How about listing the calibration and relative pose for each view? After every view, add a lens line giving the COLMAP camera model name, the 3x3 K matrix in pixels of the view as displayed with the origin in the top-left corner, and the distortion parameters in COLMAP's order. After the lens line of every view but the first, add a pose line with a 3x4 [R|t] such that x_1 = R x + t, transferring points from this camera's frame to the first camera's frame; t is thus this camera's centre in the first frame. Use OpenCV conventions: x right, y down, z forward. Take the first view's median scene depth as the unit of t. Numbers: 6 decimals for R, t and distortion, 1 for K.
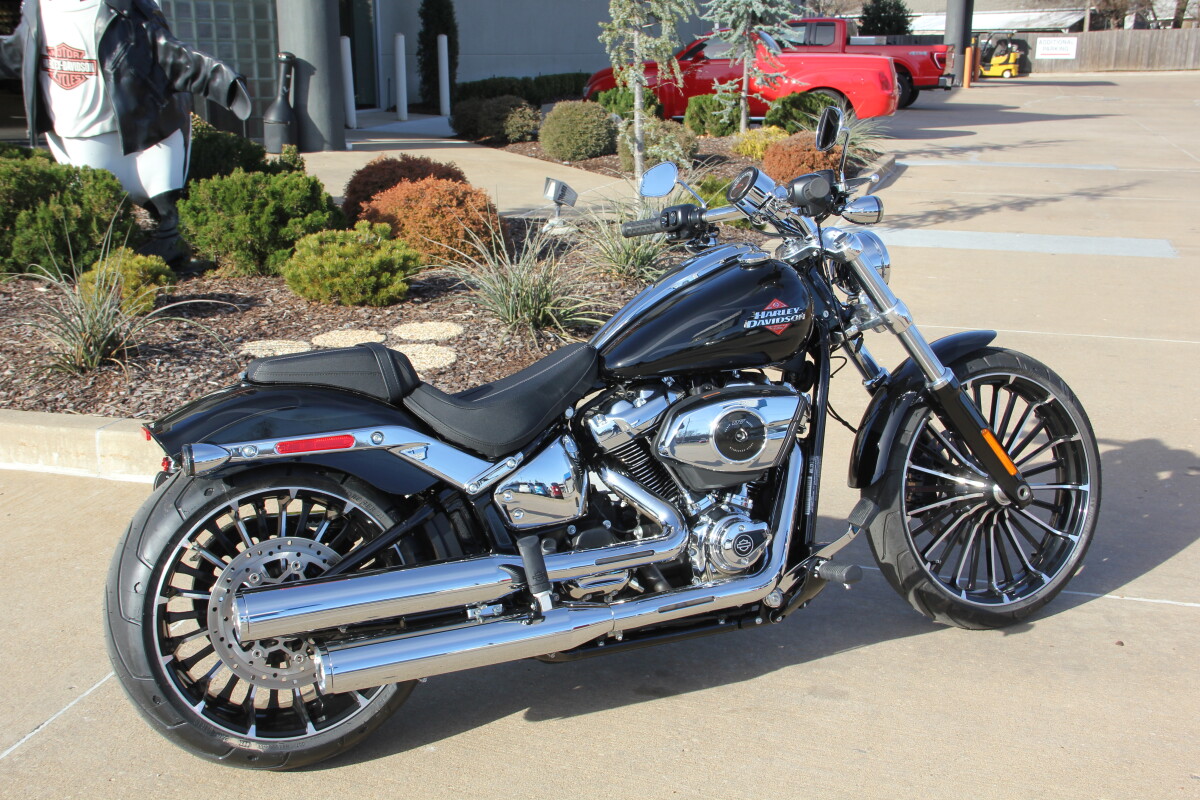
lens RADIAL K [[1375.9, 0, 600.0], [0, 1375.9, 400.0], [0, 0, 1]] dist [-0.020972, 0.300122]
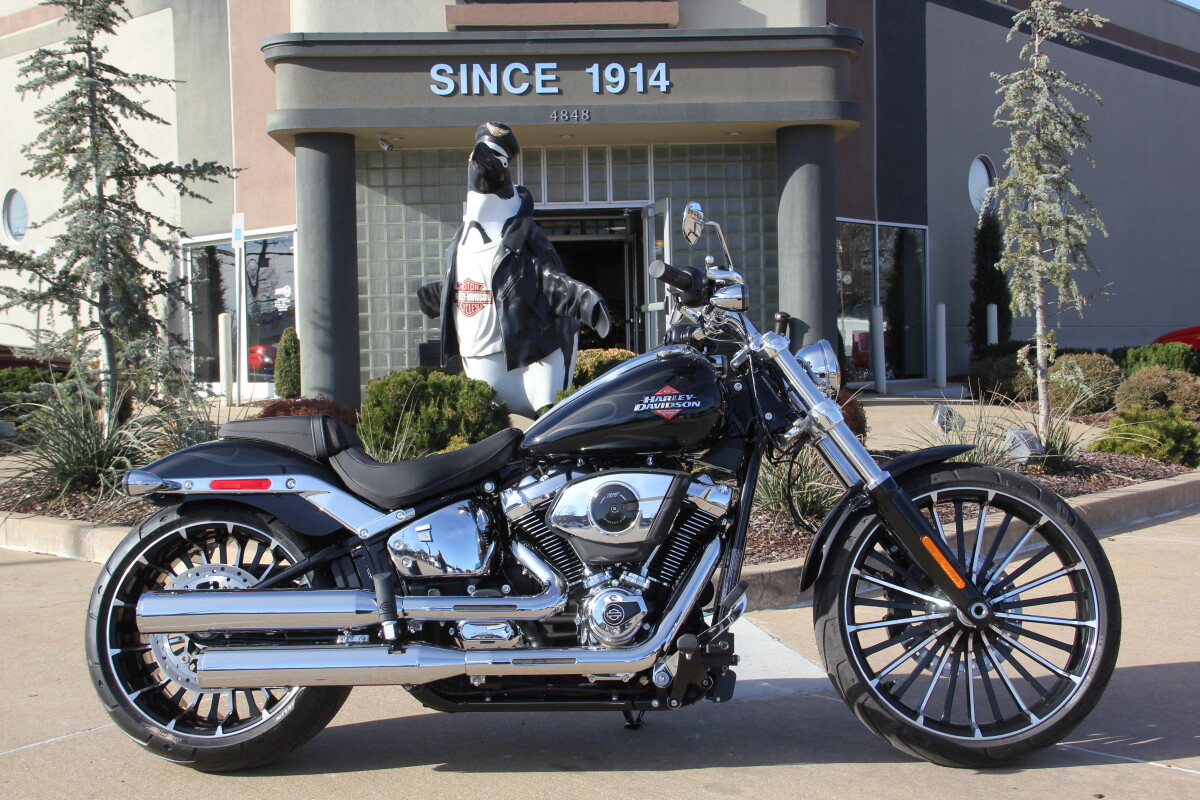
lens RADIAL K [[1430.3, 0, 600.0], [0, 1430.3, 400.0], [0, 0, 1]] dist [-0.017405, 0.334224]
pose [[0.897926, -0.003906, -0.440128, 0.483322], [-0.090124, 0.977142, -0.192537, 0.132116], [0.430820, 0.212550, 0.877050, 0.008168]]
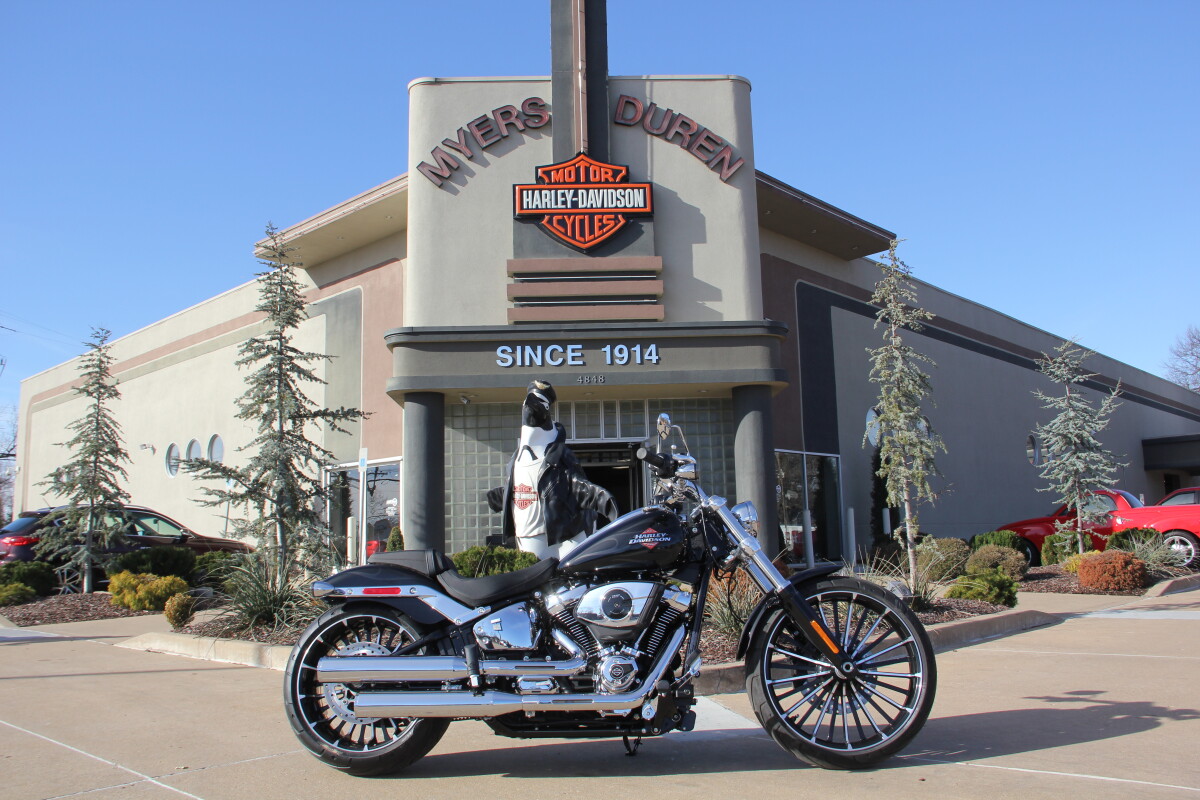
lens RADIAL K [[1028.4, 0, 609.3], [0, 1028.4, 373.0], [0, 0, 1]] dist [-0.160983, 0.112081]
pose [[0.895812, -0.100087, -0.433017, 0.553150], [-0.086168, 0.916711, -0.390149, 0.212272], [0.436000, 0.386812, 0.812576, -0.104914]]
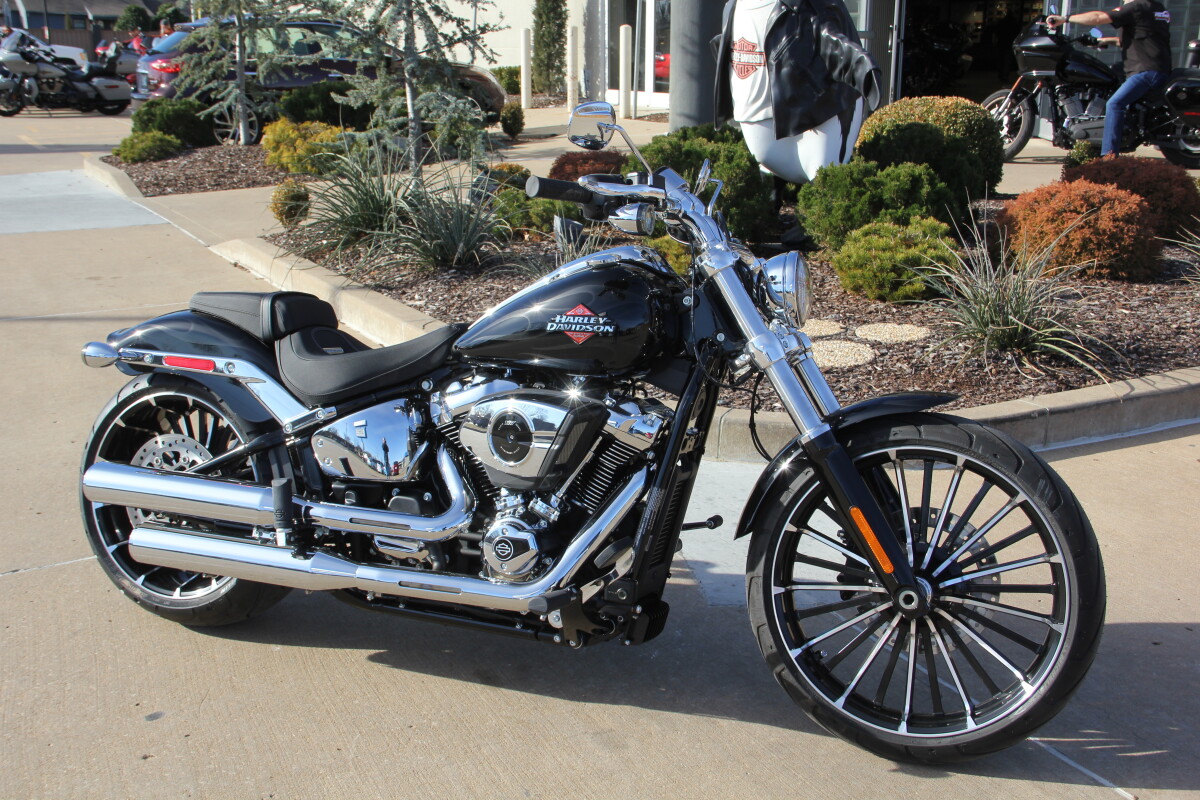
lens RADIAL K [[1375.9, 0, 600.0], [0, 1375.9, 400.0], [0, 0, 1]] dist [-0.020972, 0.300122]
pose [[0.698782, 0.181247, -0.691992, 0.681096], [-0.177360, 0.981061, 0.077860, -0.072556], [0.692999, 0.068324, 0.717694, 0.288013]]
